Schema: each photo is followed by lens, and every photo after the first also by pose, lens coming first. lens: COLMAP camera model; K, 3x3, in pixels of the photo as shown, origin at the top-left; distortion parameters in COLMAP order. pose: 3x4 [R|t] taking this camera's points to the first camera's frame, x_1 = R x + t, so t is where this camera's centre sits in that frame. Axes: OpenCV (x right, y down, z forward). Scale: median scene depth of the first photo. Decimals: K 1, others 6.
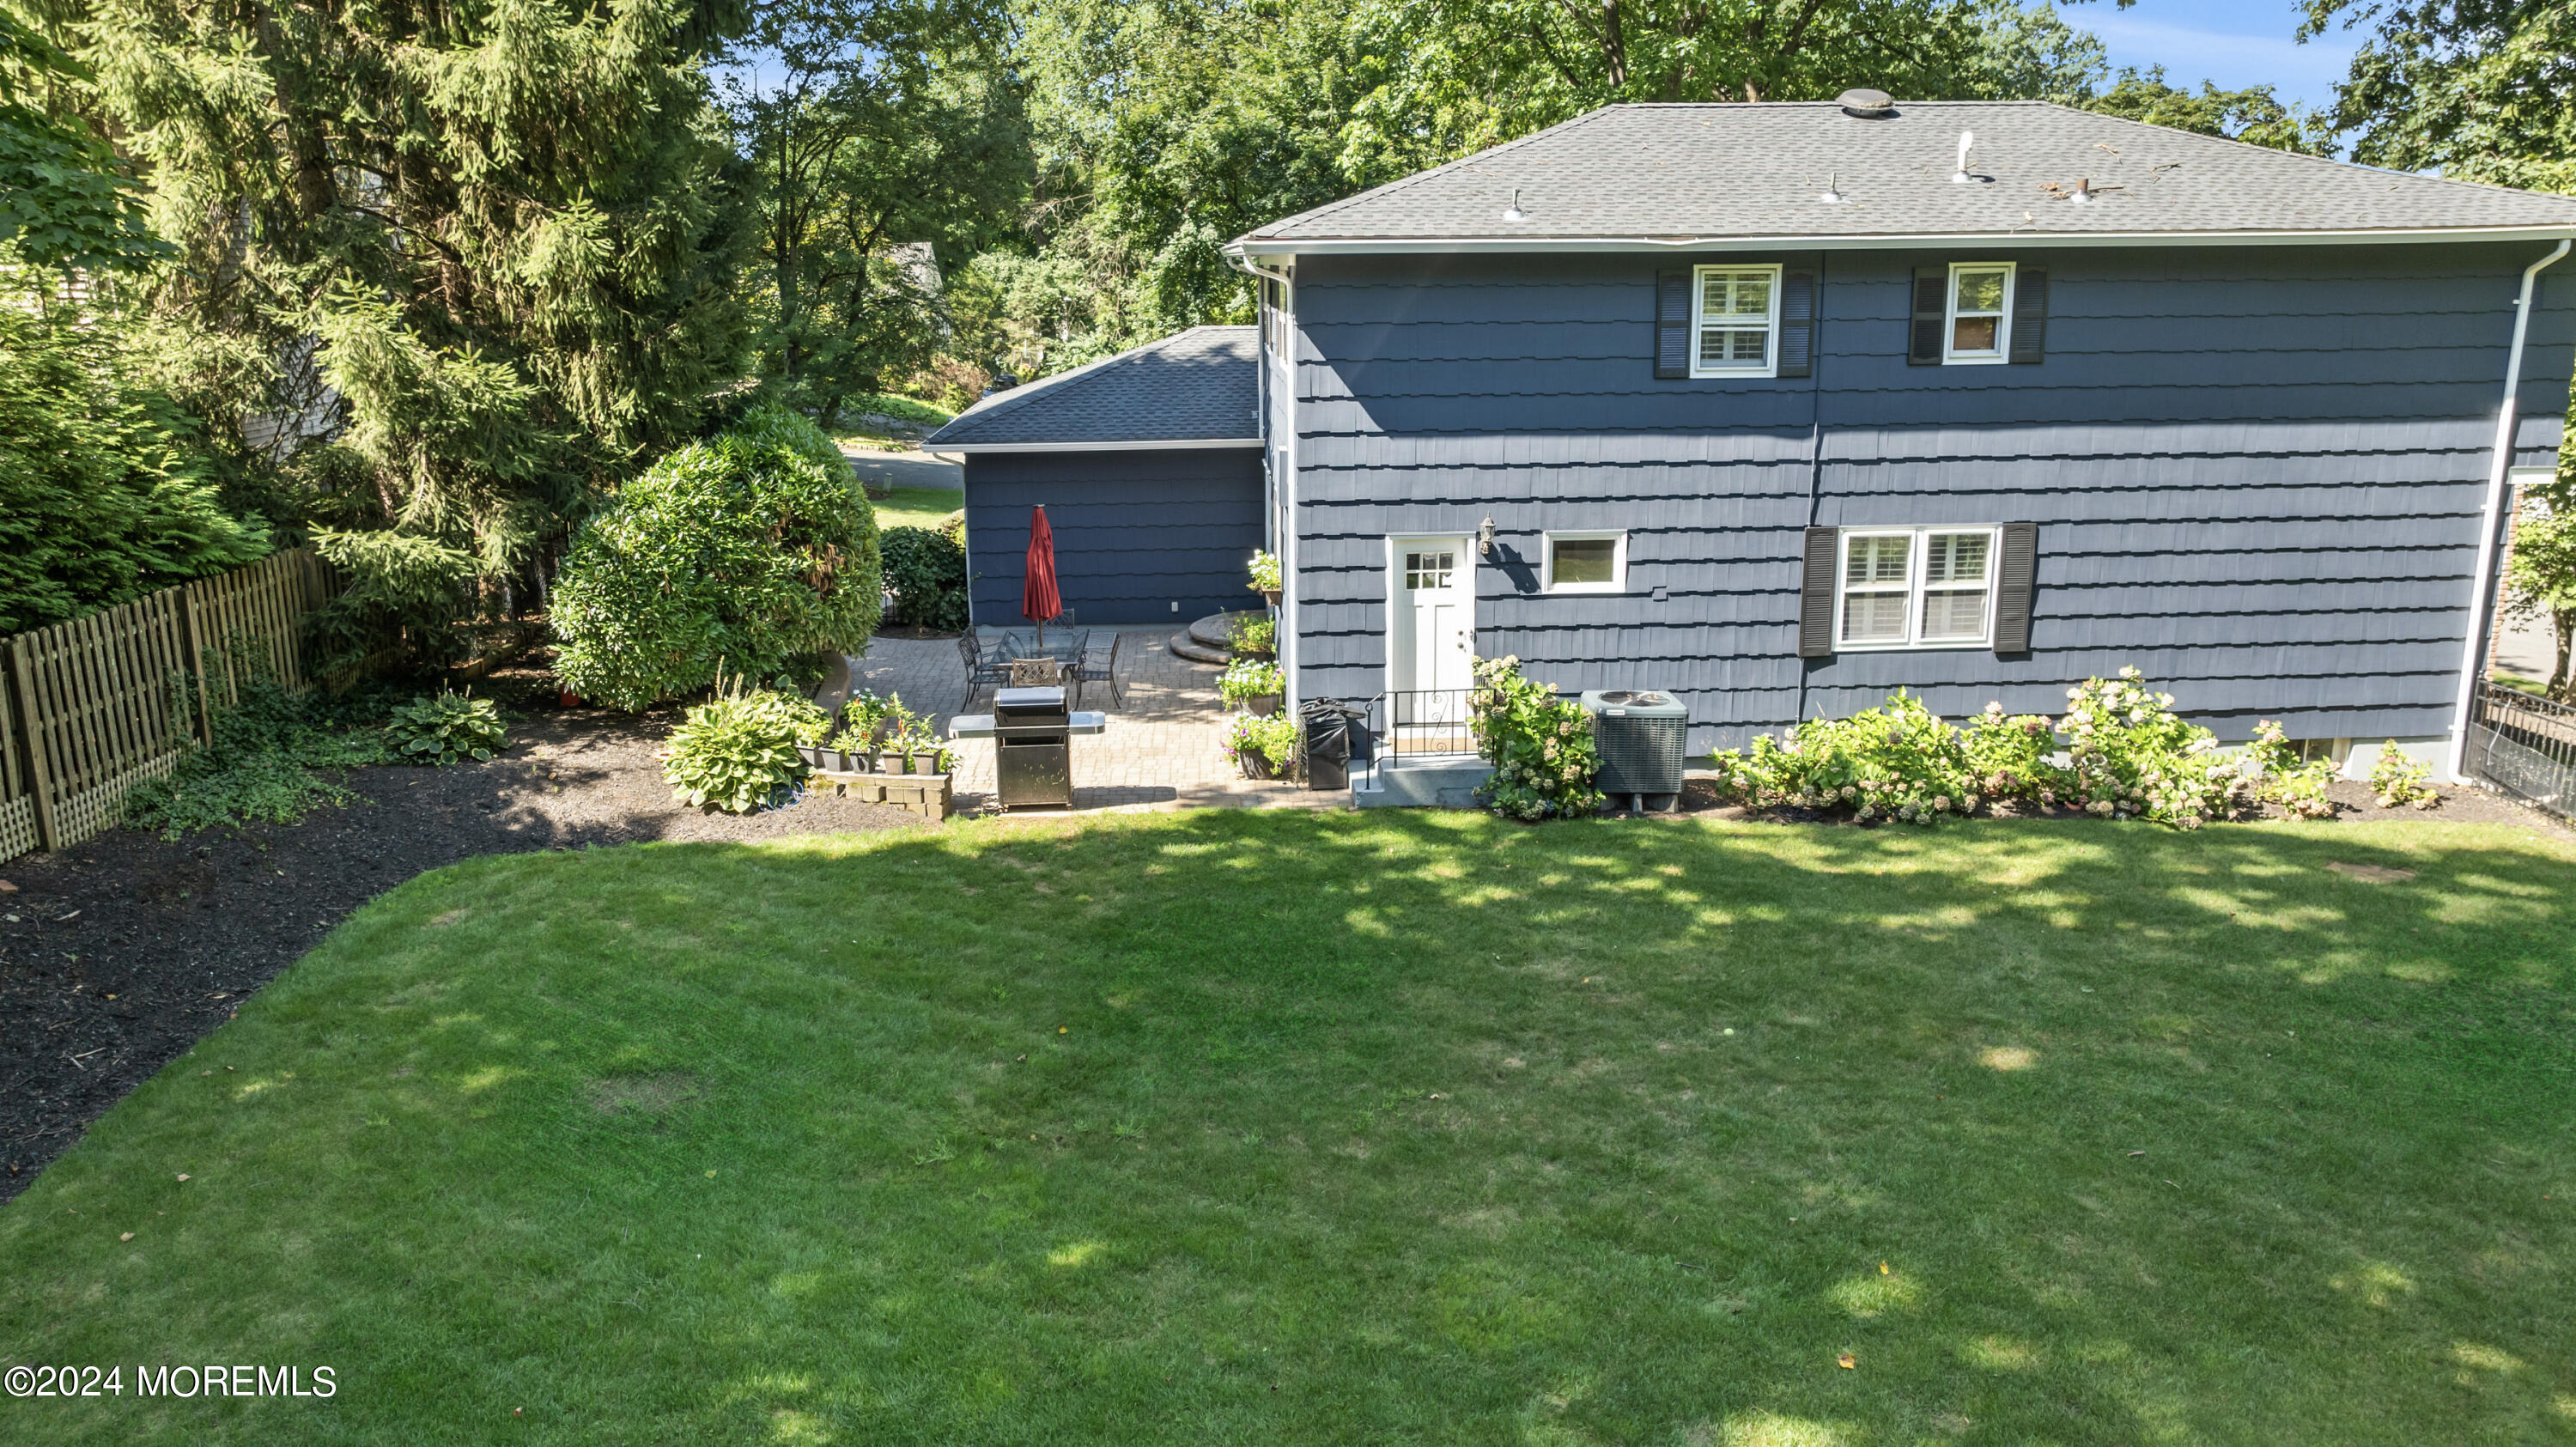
lens RADIAL K [[1779.2, 0, 1288.0], [0, 1779.2, 723.5], [0, 0, 1]] dist [0.006185, -0.033968]
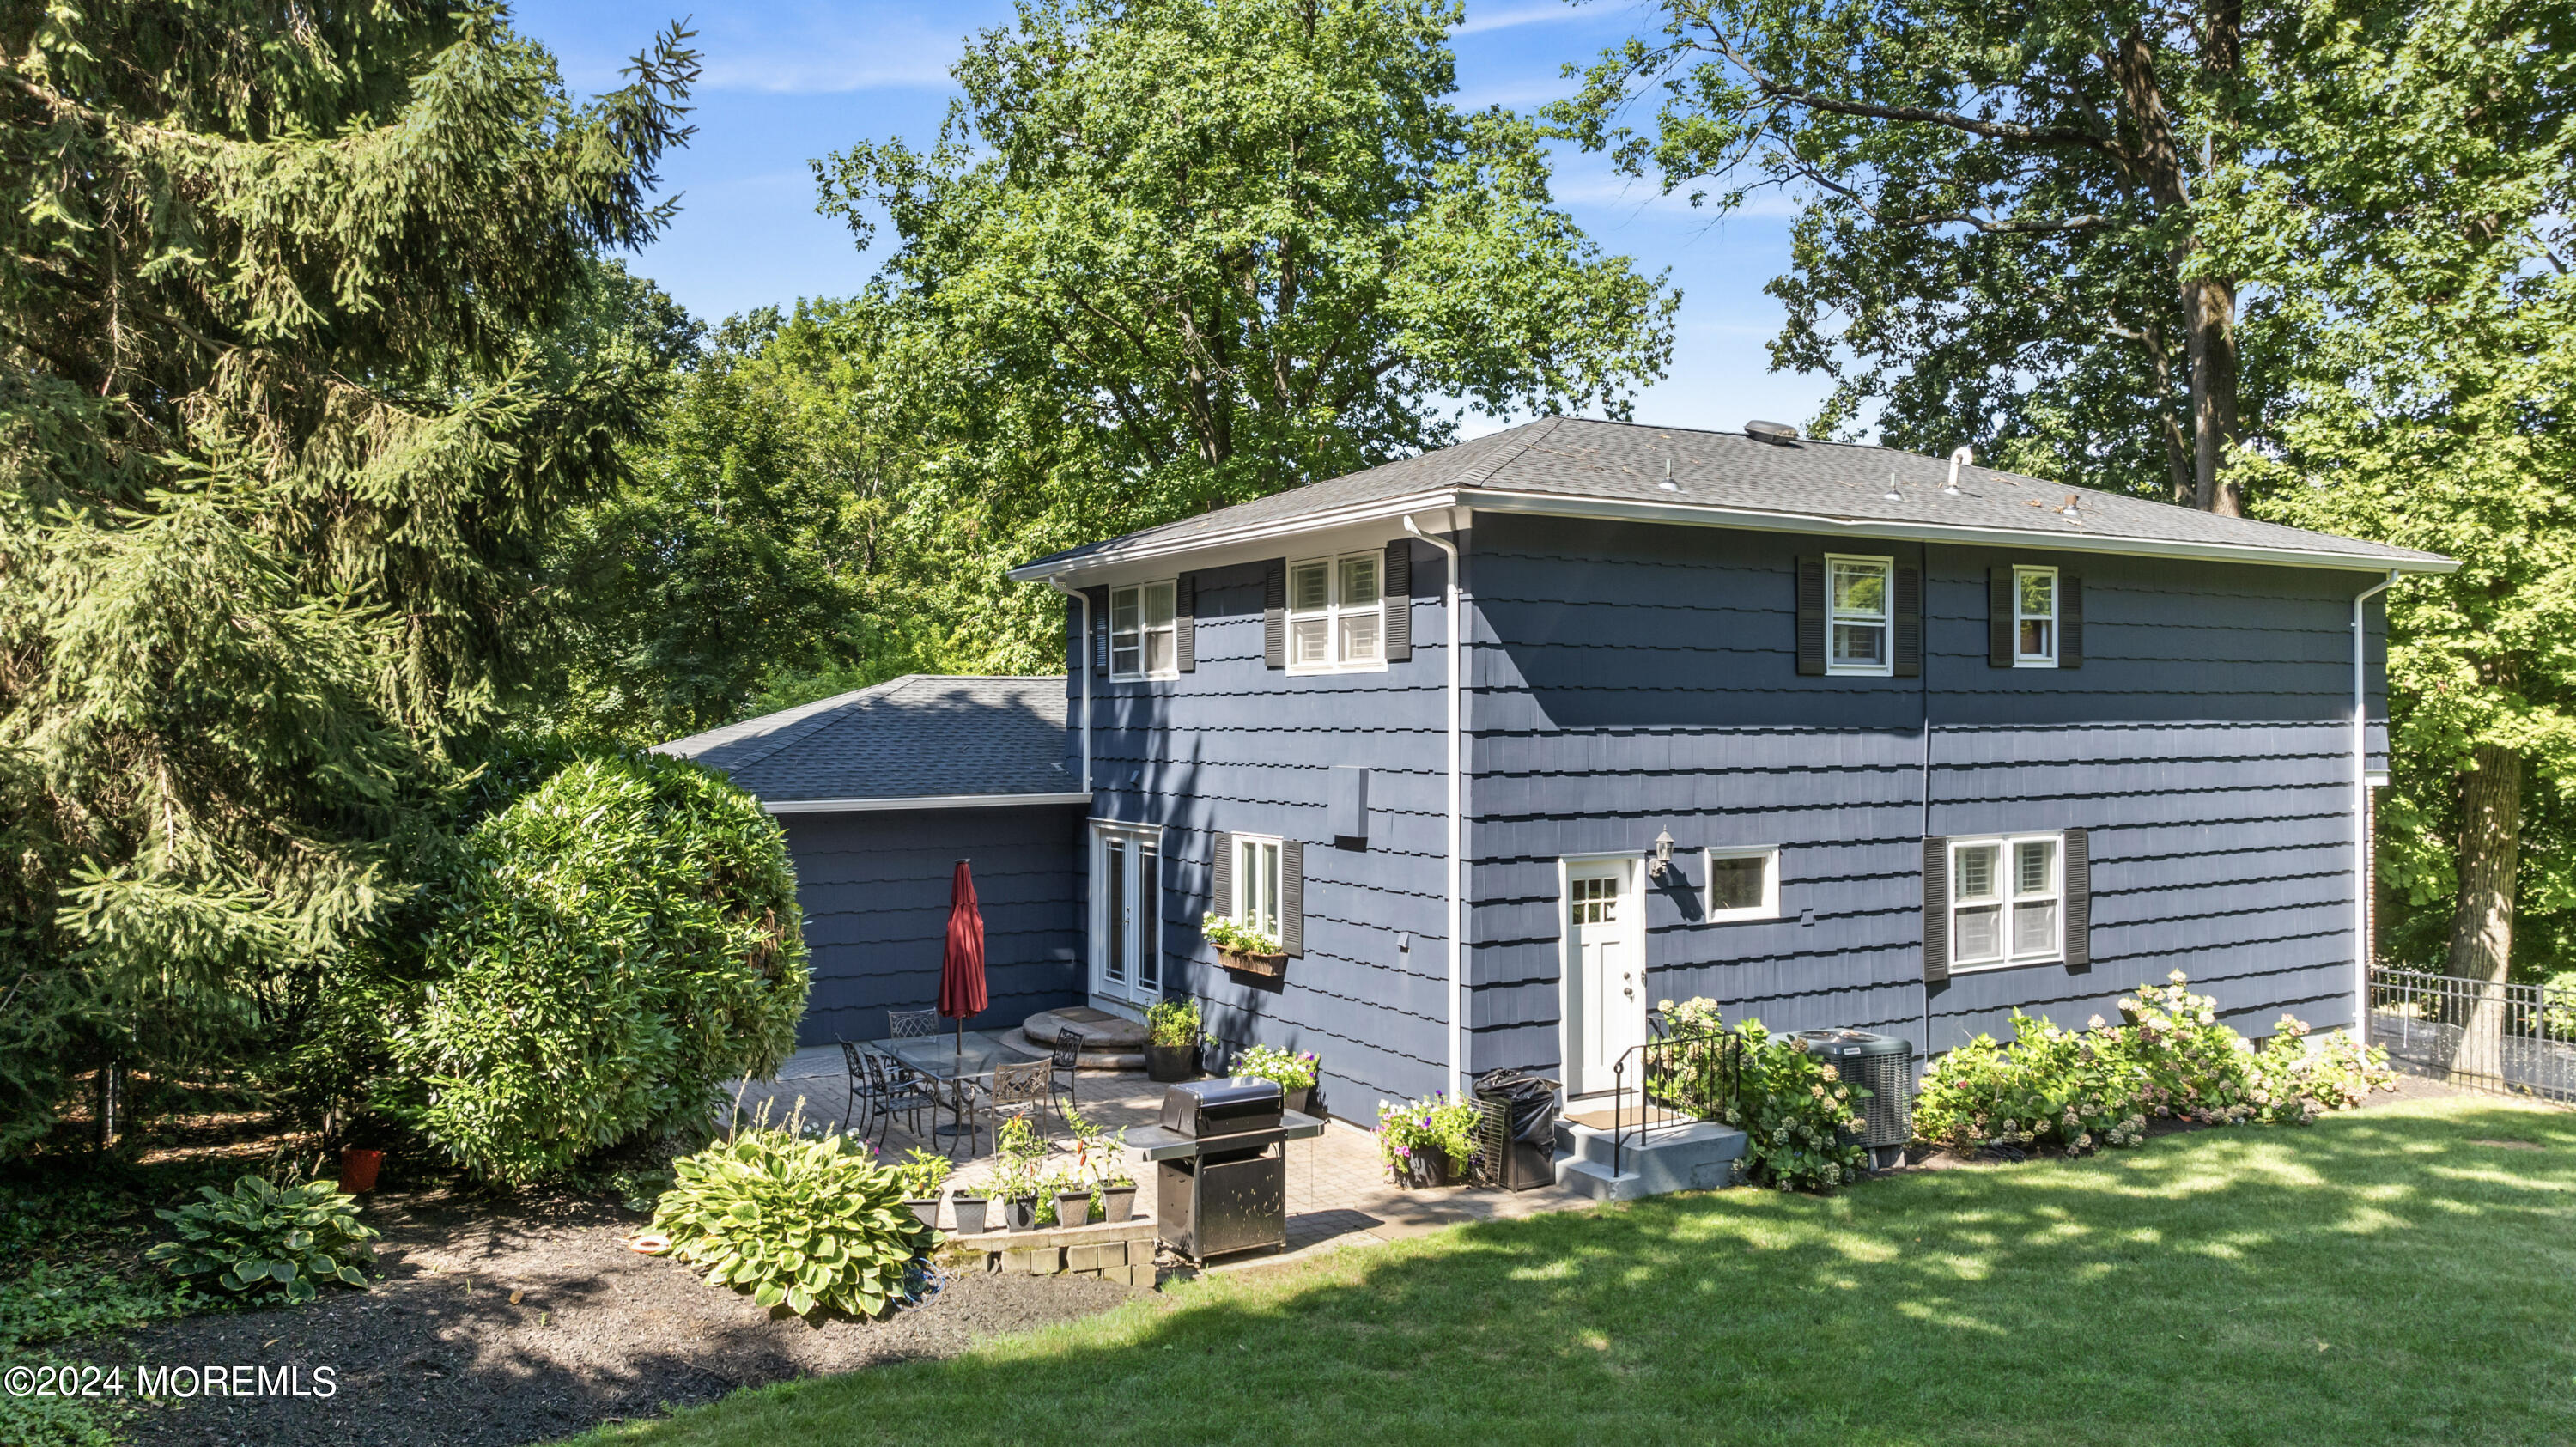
lens RADIAL K [[1843.2, 0, 1288.0], [0, 1843.2, 723.5], [0, 0, 1]] dist [0.013568, -0.059713]
pose [[0.879081, 0.008873, 0.476589, -0.454935], [0.115524, 0.966053, -0.231075, 0.015472], [-0.462461, 0.258191, 0.848214, 0.326586]]
